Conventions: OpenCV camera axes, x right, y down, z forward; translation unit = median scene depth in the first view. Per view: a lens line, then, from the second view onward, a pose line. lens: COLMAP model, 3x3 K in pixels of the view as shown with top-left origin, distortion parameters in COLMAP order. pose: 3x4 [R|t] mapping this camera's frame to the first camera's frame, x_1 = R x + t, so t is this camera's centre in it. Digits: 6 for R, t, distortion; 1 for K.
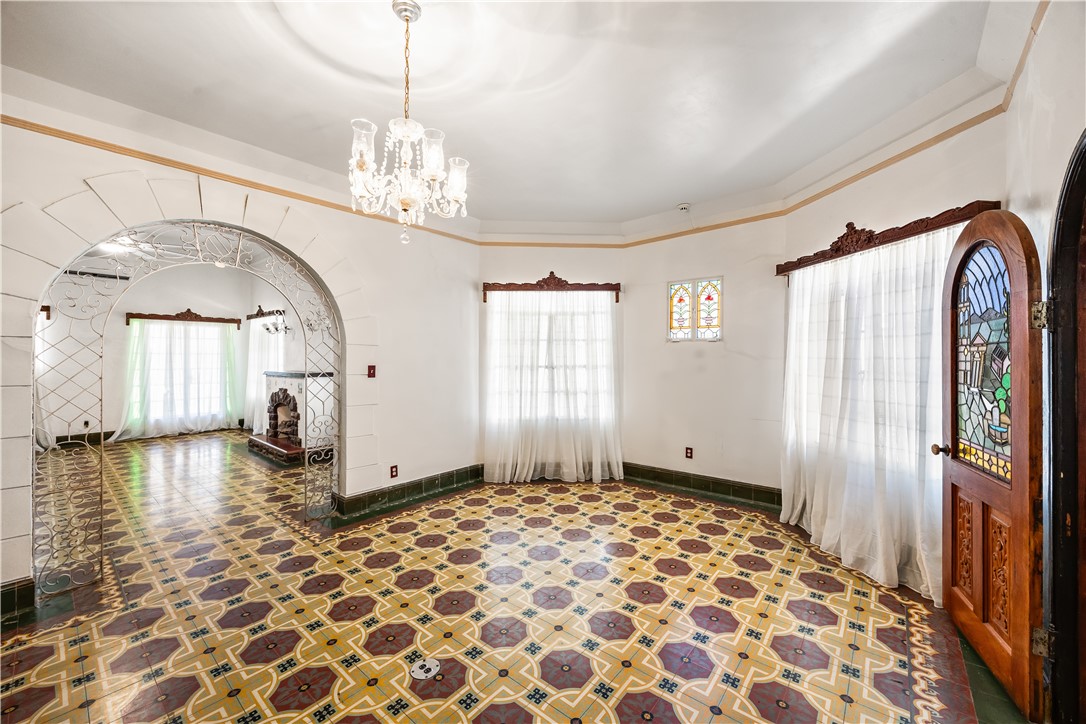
lens RADIAL K [[420.9, 0, 548.3], [0, 420.9, 356.9], [0, 0, 1]] dist [-0.000961, -0.000148]
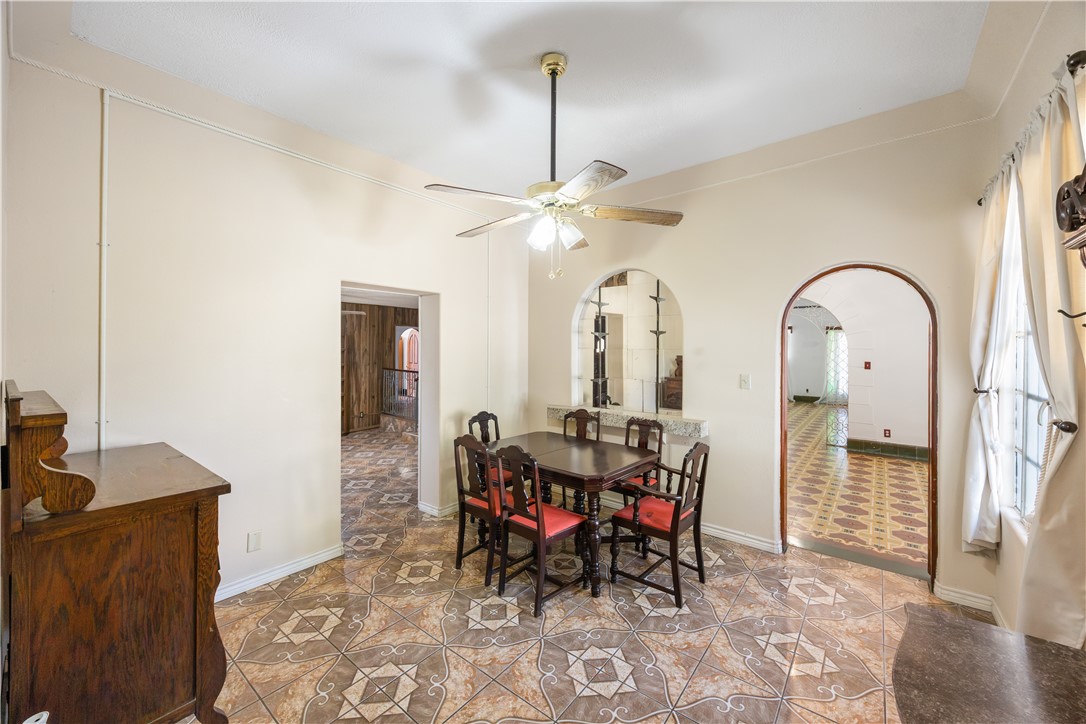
lens RADIAL K [[420.9, 0, 545.2], [0, 420.9, 352.7], [0, 0, 1]] dist [-0.000961, -0.000148]
pose [[0.020298, 0.006522, -0.999773, 0.956598], [0.002753, 0.999975, 0.006579, -0.023100], [0.999790, -0.002886, 0.020279, -0.211132]]
